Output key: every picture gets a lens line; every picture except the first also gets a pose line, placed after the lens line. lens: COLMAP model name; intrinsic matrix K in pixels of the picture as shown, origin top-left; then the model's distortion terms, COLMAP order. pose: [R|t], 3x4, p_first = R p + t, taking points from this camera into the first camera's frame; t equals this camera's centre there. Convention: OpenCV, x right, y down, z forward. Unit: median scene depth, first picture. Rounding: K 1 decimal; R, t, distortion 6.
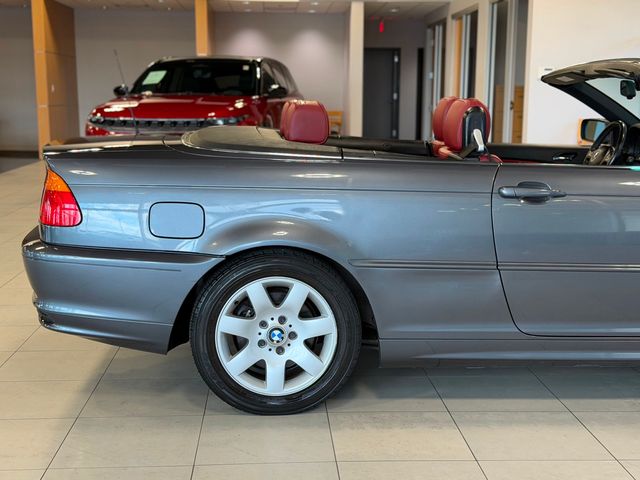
lens RADIAL K [[919.4, 0, 318.2], [0, 919.4, 235.5], [0, 0, 1]] dist [0.090481, 0.000000]
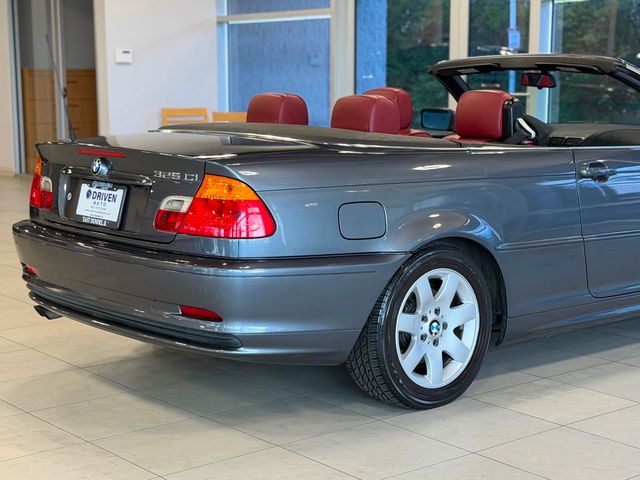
lens RADIAL K [[1144.9, 0, 319.8], [0, 1144.9, 240.7], [0, 0, 1]] dist [0.111628, 0.000000]
pose [[0.804818, -0.088823, 0.586837, -0.770764], [0.094037, 0.995332, 0.021685, -0.022105], [-0.586024, 0.037732, 0.809415, 0.048307]]
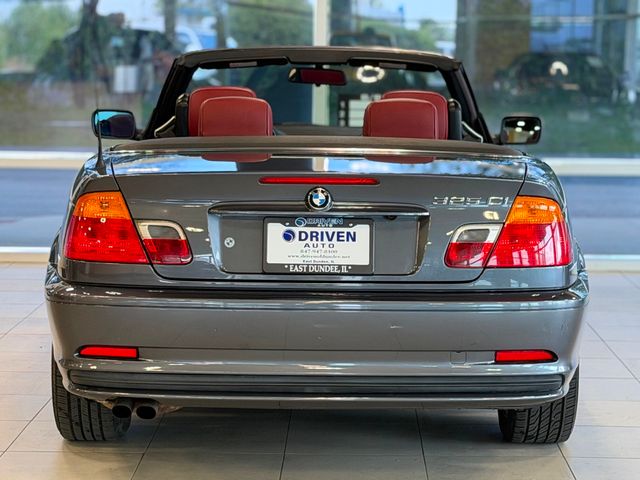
lens RADIAL K [[1655.2, 0, 322.0], [0, 1655.2, 239.3], [0, 0, 1]] dist [-0.073789, 0.000000]
pose [[0.098463, -0.117446, 0.988186, -1.510901], [0.143874, 0.984258, 0.102643, -0.183380], [-0.984685, 0.132068, 0.113811, 0.904559]]
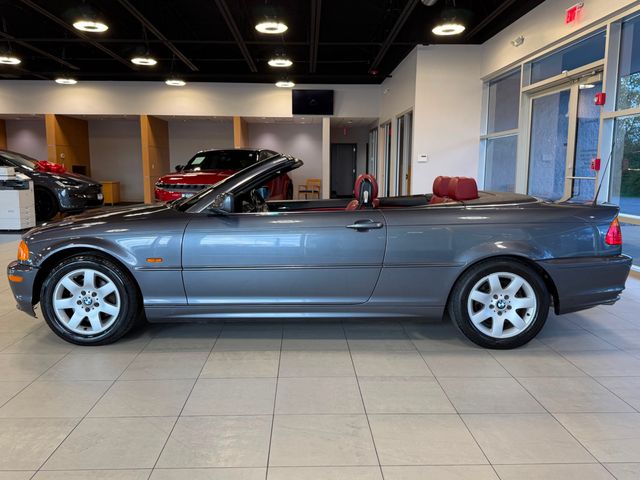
lens RADIAL K [[530.5, 0, 321.0], [0, 530.5, 243.3], [0, 0, 1]] dist [0.080864, -0.090931]
pose [[0.999853, 0.001500, -0.017064, 0.213339], [-0.001733, 0.999905, -0.013647, -0.001092], [0.017042, 0.013674, 0.999761, -0.020198]]
